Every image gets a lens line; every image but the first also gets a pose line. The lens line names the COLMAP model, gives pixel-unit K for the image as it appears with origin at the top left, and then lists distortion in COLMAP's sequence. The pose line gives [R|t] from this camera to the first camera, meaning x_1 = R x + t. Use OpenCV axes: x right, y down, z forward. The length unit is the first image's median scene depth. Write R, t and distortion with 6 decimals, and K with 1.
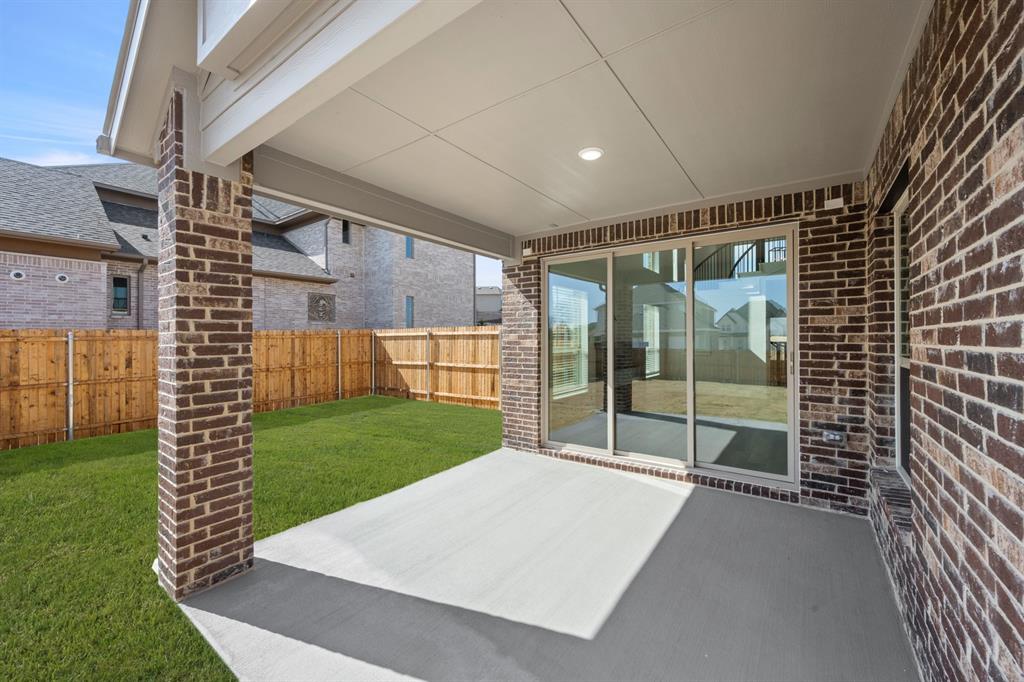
lens RADIAL K [[401.5, 0, 521.0], [0, 401.5, 340.5], [0, 0, 1]] dist [0.001861, 0.000465]
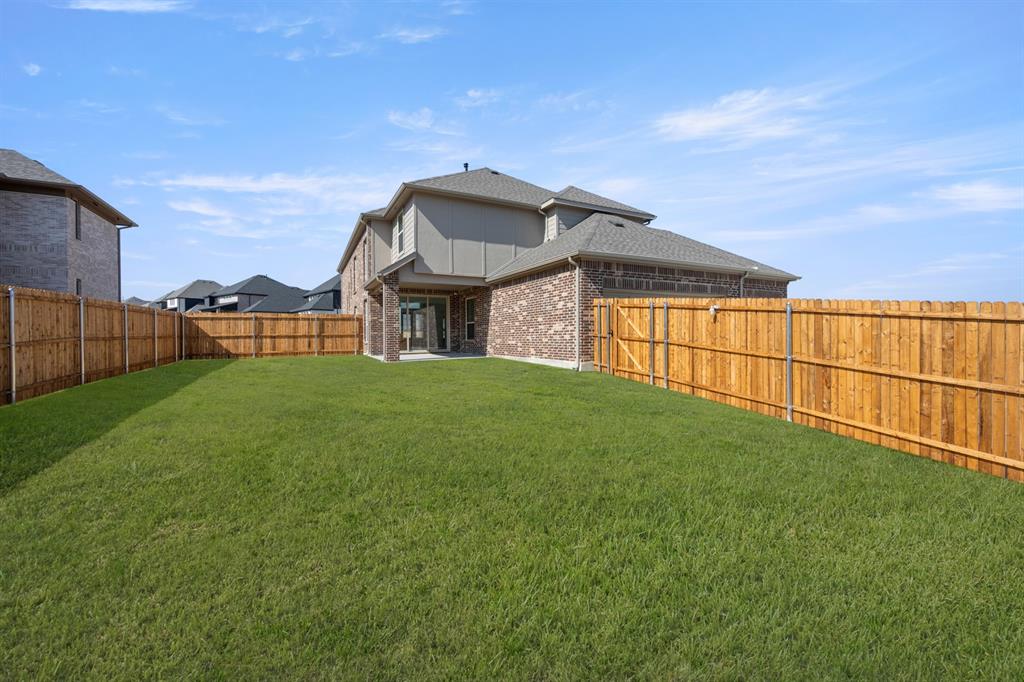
lens RADIAL K [[401.5, 0, 511.6], [0, 401.5, 337.6], [0, 0, 1]] dist [0.001861, 0.000465]
pose [[0.452435, -0.002324, 0.891794, -1.189058], [0.012293, 0.999918, -0.003631, 0.086435], [-0.891713, 0.012605, 0.452426, -0.671403]]
